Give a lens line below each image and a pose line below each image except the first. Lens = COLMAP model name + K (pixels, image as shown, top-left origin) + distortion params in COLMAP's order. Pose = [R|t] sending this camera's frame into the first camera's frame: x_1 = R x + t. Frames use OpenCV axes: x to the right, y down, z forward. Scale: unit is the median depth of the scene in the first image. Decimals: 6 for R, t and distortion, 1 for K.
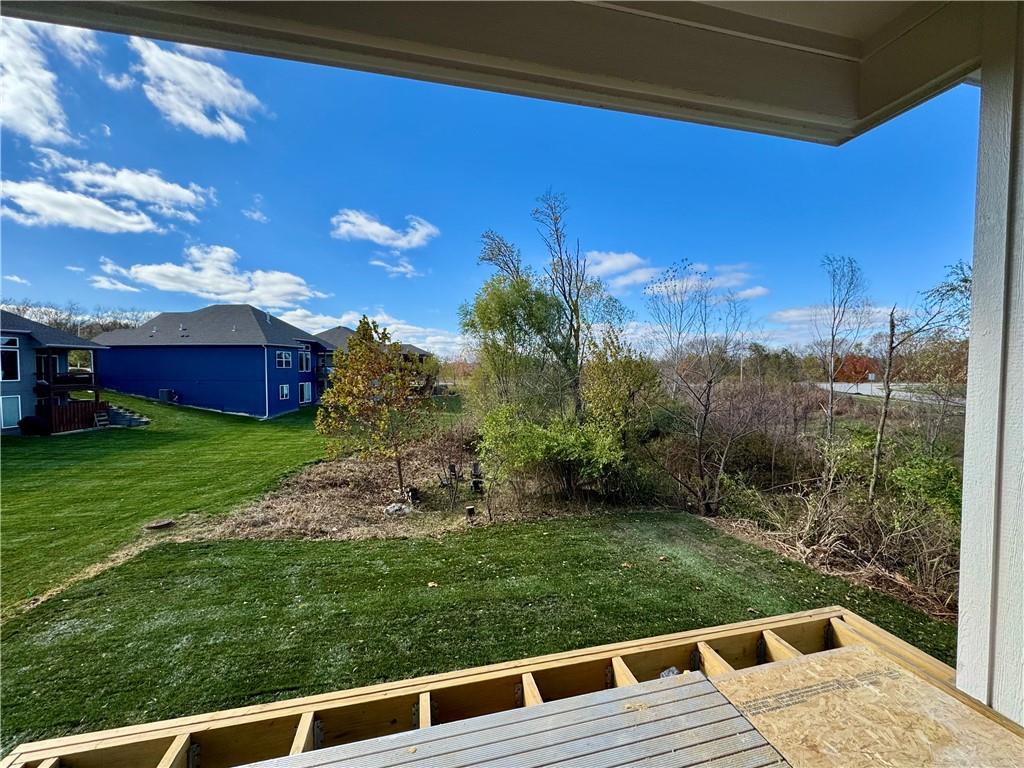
lens RADIAL K [[408.0, 0, 512.0], [0, 408.0, 384.0], [0, 0, 1]] dist [-0.001125, -0.000212]
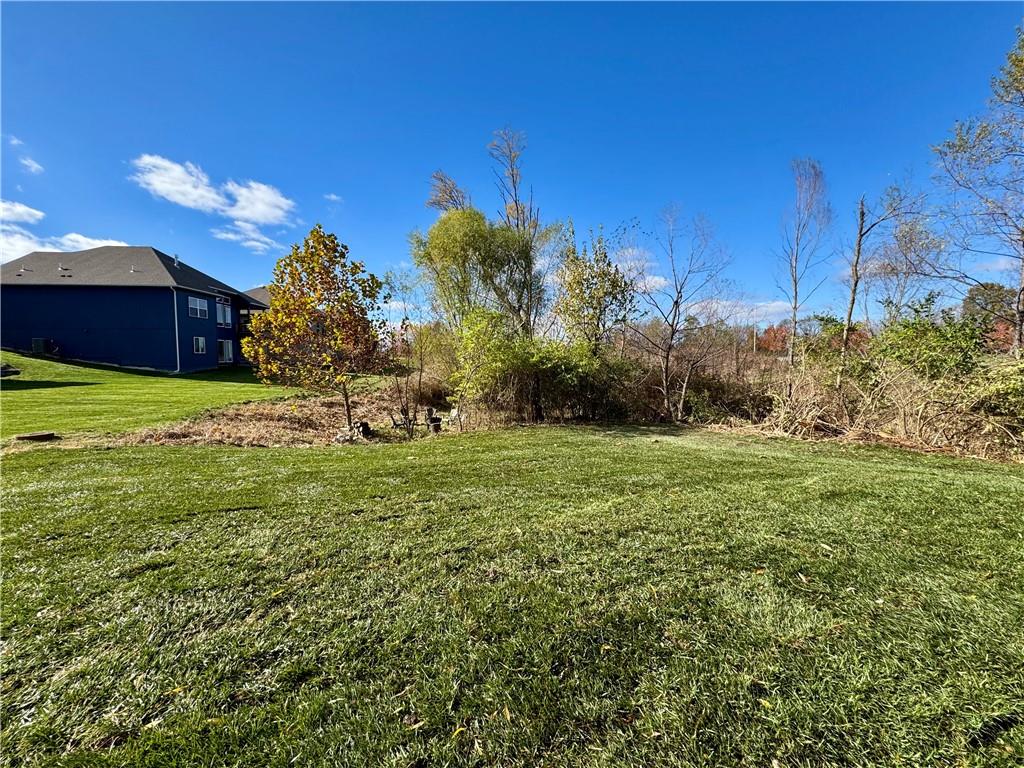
lens RADIAL K [[408.0, 0, 512.0], [0, 408.0, 384.0], [0, 0, 1]] dist [-0.001125, -0.000212]
pose [[0.988312, -0.008667, 0.152198, -0.041034], [0.005178, 0.999715, 0.023300, 0.109389], [-0.152357, -0.022239, 0.988075, 0.046686]]
